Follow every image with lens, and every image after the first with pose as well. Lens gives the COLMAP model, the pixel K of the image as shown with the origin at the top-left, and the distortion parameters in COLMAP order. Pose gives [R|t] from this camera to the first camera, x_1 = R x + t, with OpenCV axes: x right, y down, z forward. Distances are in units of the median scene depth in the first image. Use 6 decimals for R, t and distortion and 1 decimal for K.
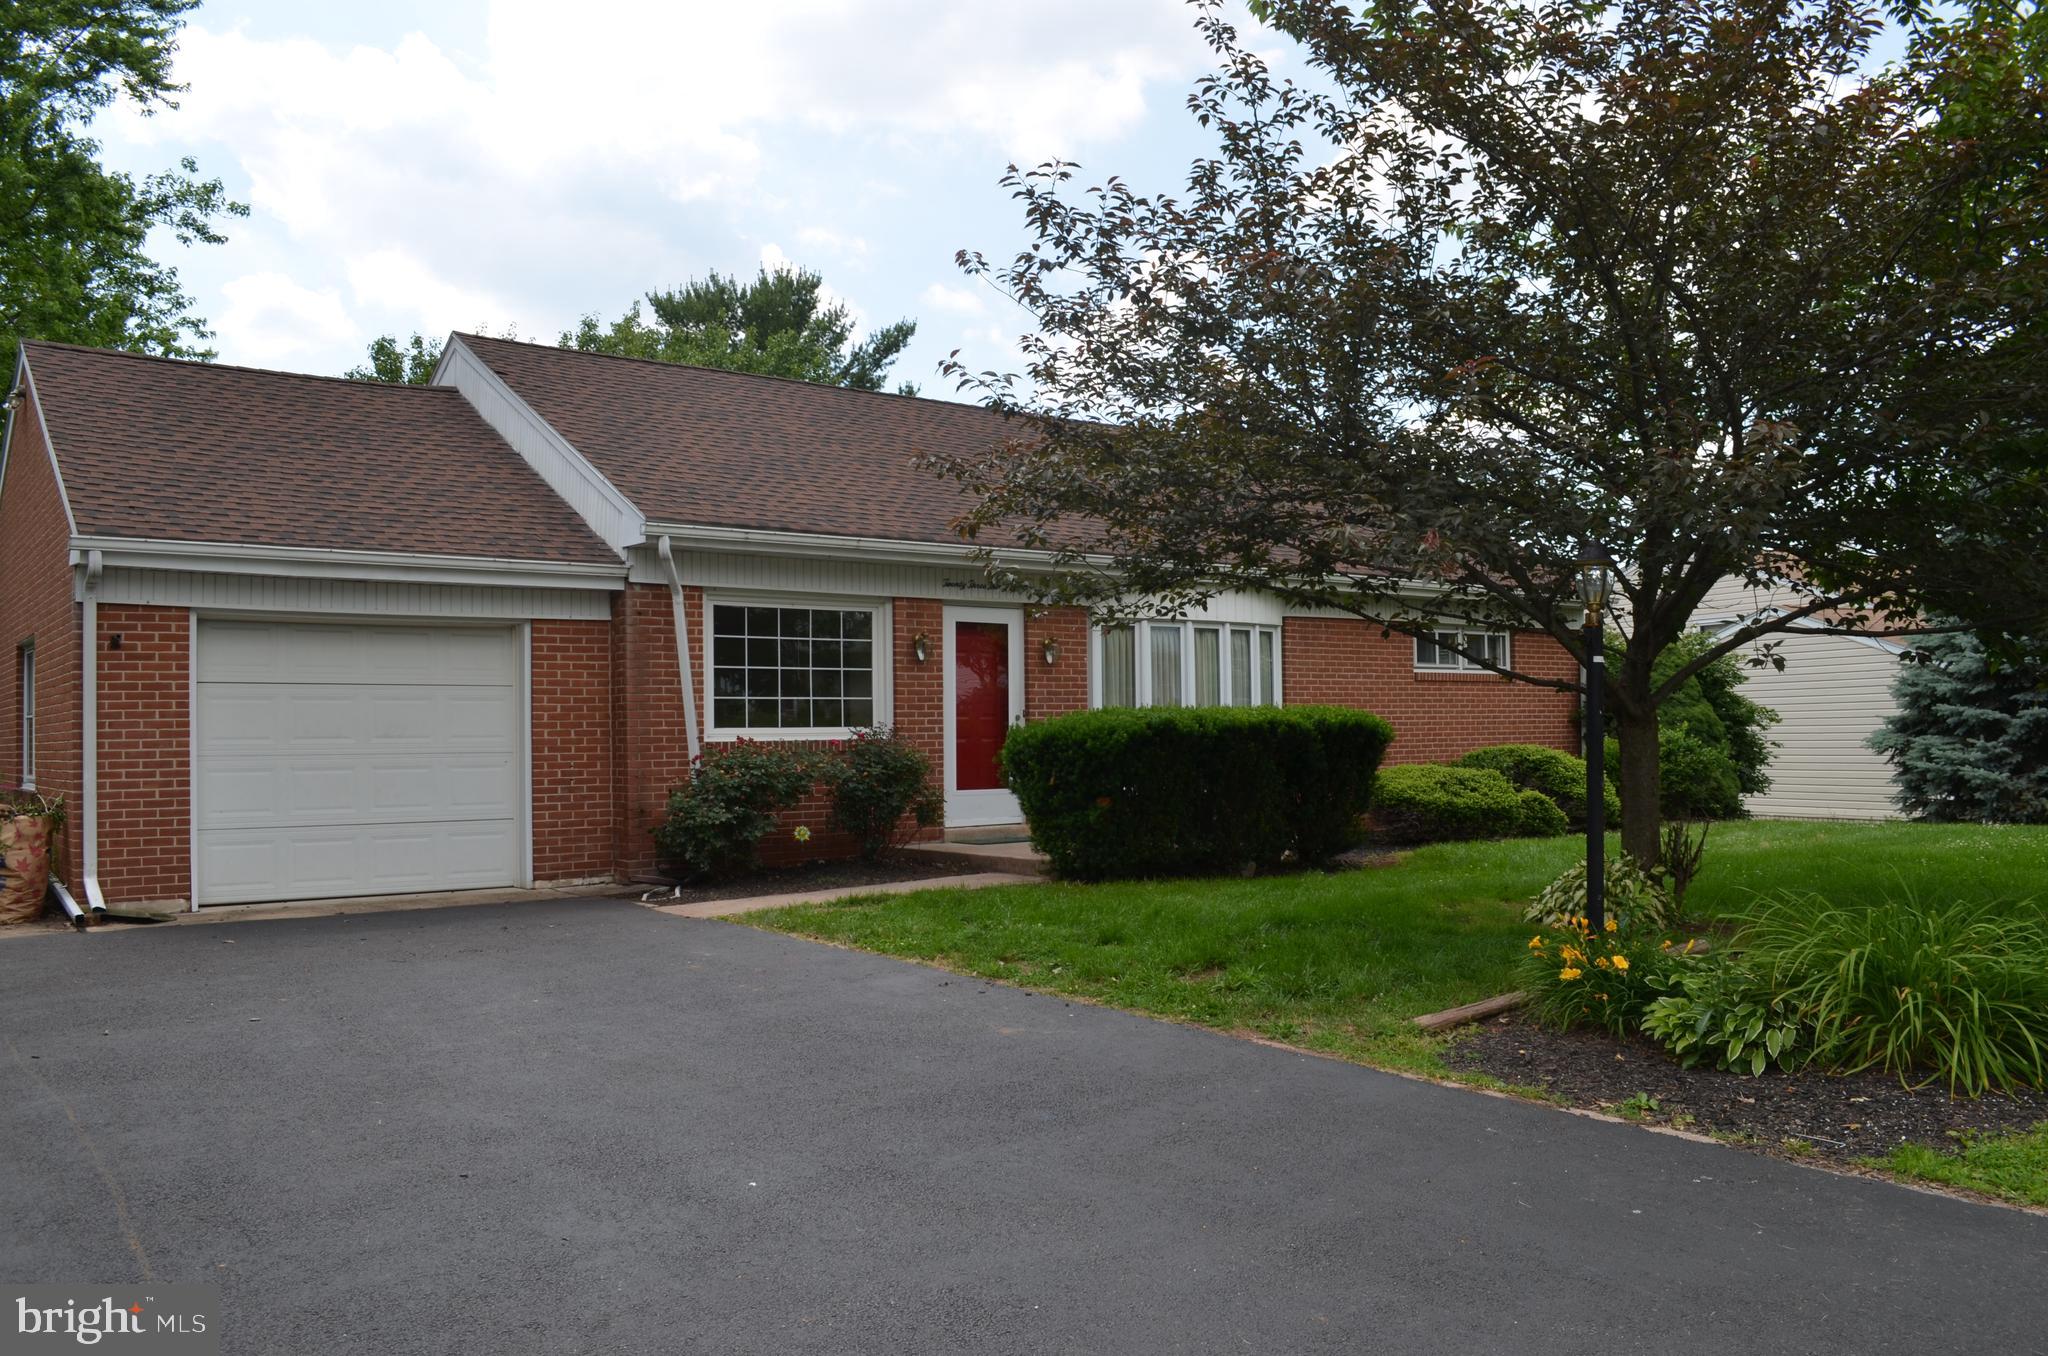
lens RADIAL K [[1605.0, 0, 1038.4], [0, 1605.0, 676.4], [0, 0, 1]] dist [-0.075793, -0.002119]
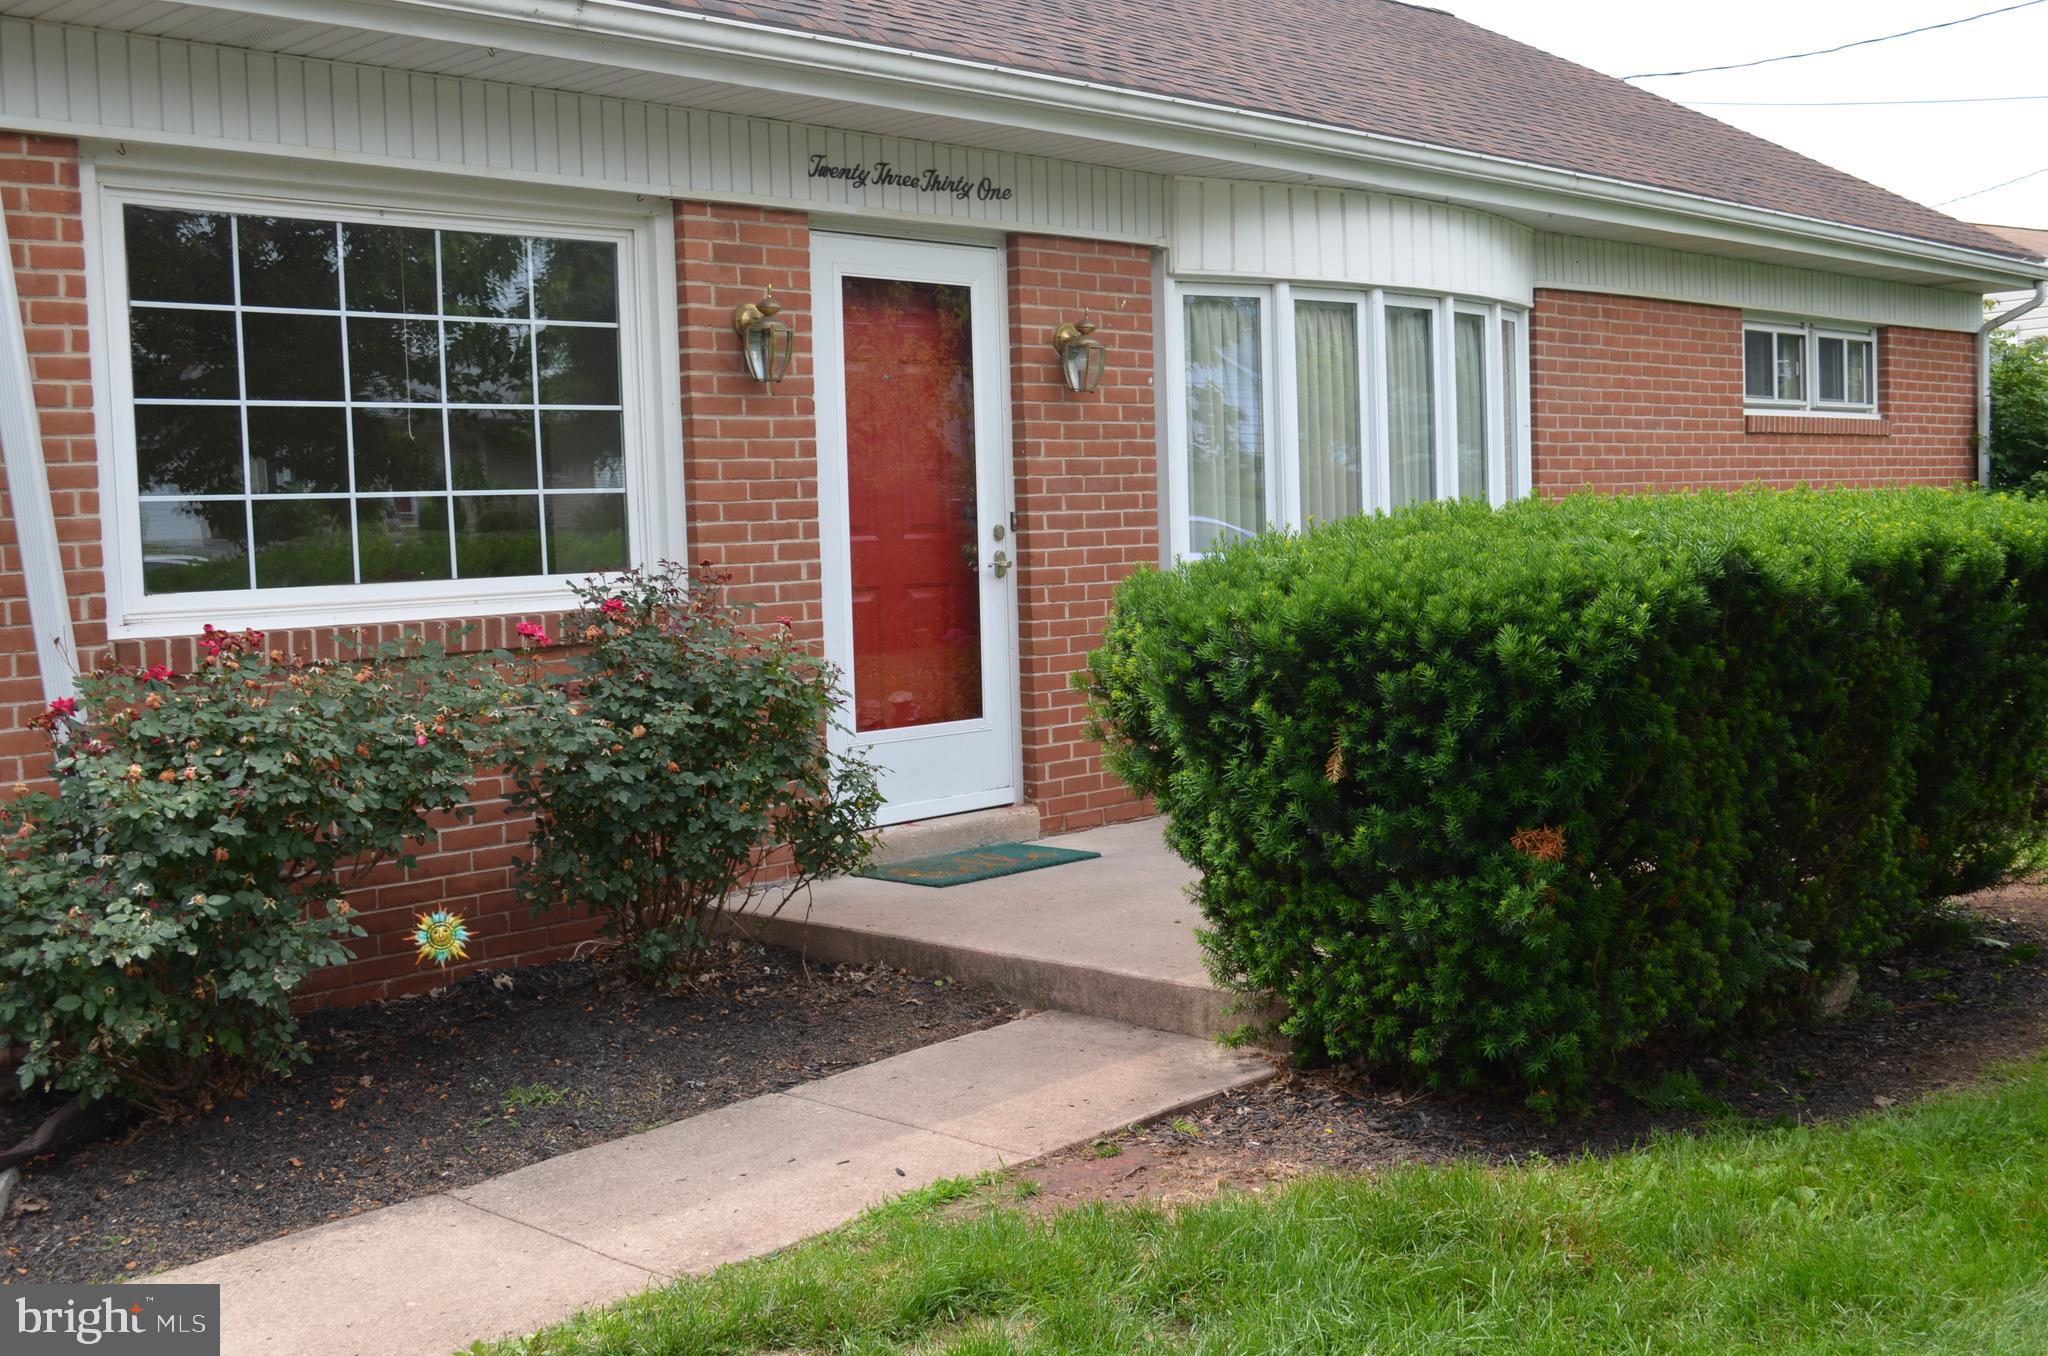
lens RADIAL K [[2216.1, 0, 1075.5], [0, 2216.1, 675.2], [0, 0, 1]] dist [-0.054087, 0.012458]
pose [[0.989926, -0.029150, 0.138550, -0.073884], [0.015099, 0.994730, 0.101407, 0.006363], [-0.140776, -0.098293, 0.985150, 0.501235]]
